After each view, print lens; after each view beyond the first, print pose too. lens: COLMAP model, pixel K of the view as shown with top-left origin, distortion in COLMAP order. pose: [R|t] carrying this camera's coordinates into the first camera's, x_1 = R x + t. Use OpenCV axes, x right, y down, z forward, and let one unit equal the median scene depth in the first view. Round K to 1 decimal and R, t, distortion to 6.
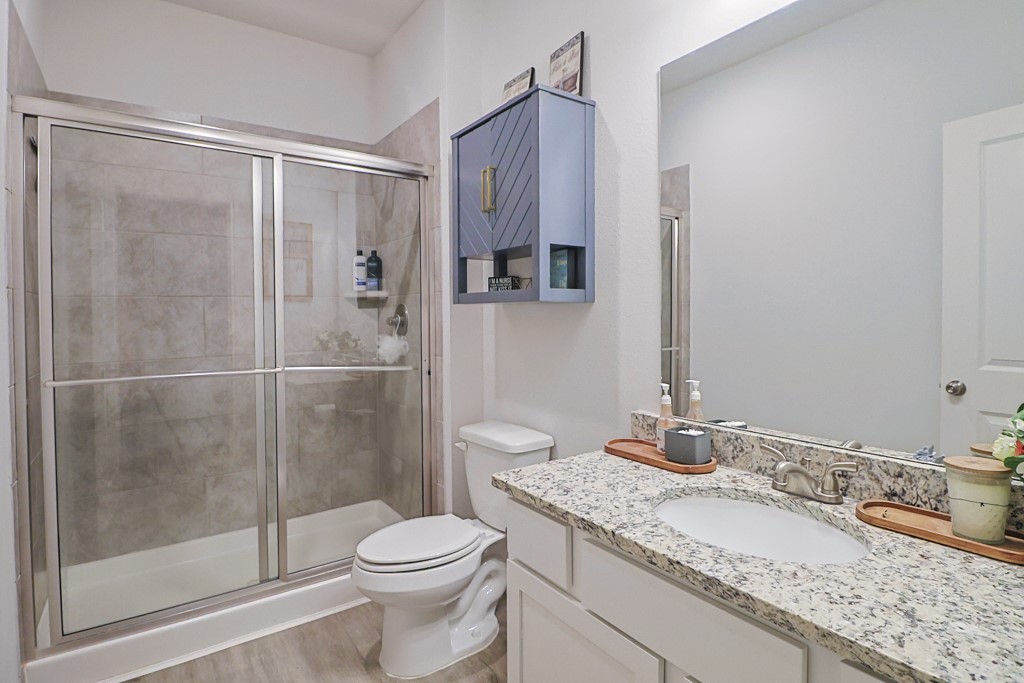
lens RADIAL K [[520.3, 0, 513.2], [0, 520.3, 321.9], [0, 0, 1]] dist [-0.001120, -0.013768]
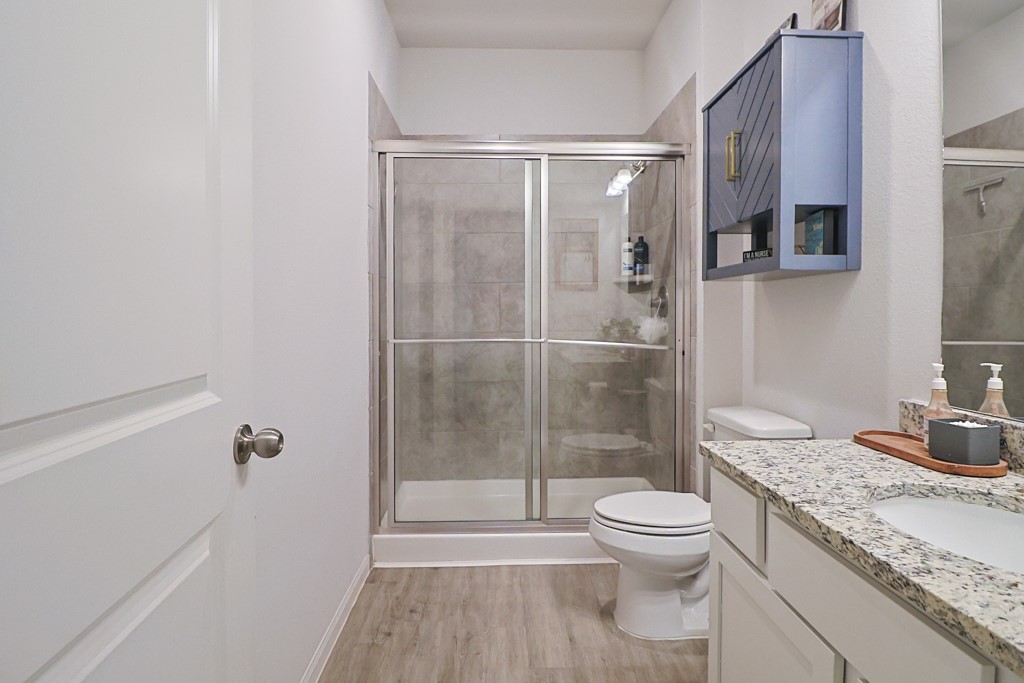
lens RADIAL K [[520.3, 0, 513.2], [0, 520.3, 321.9], [0, 0, 1]] dist [-0.001120, -0.013768]
pose [[0.834864, 0.014899, -0.550255, 0.140293], [-0.013189, 0.999888, 0.007064, 0.044622], [0.550299, 0.001360, 0.834967, -0.009994]]
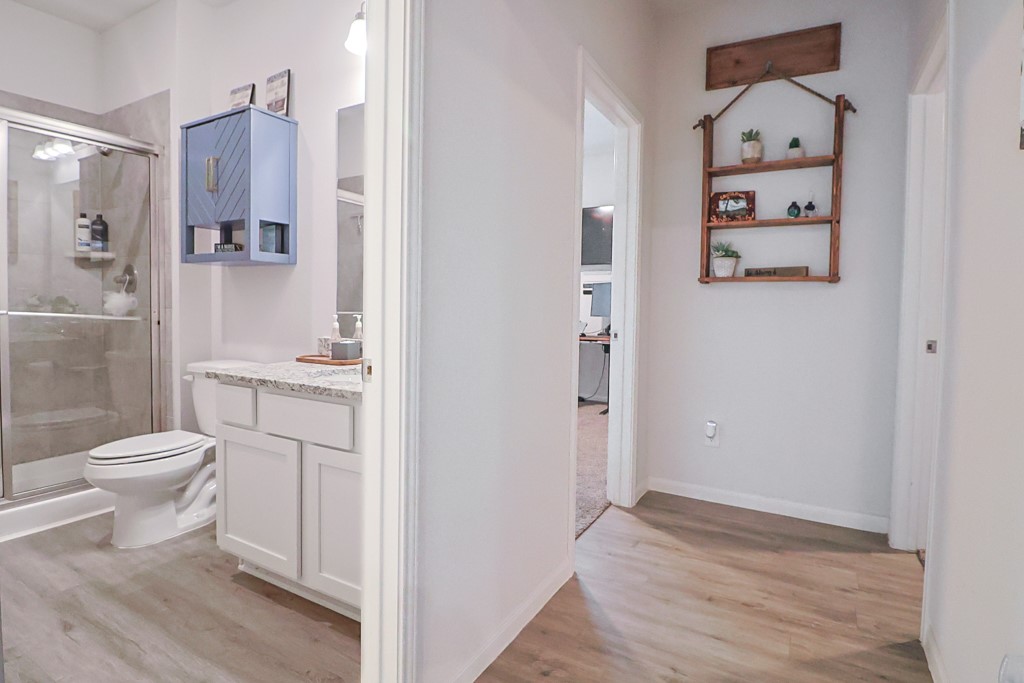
lens RADIAL K [[520.3, 0, 513.2], [0, 520.3, 321.9], [0, 0, 1]] dist [-0.001120, -0.013768]
pose [[0.908178, 0.005919, 0.418542, 0.094174], [-0.014963, 0.999720, 0.018330, 0.078267], [-0.418316, -0.022910, 0.908013, -0.494660]]
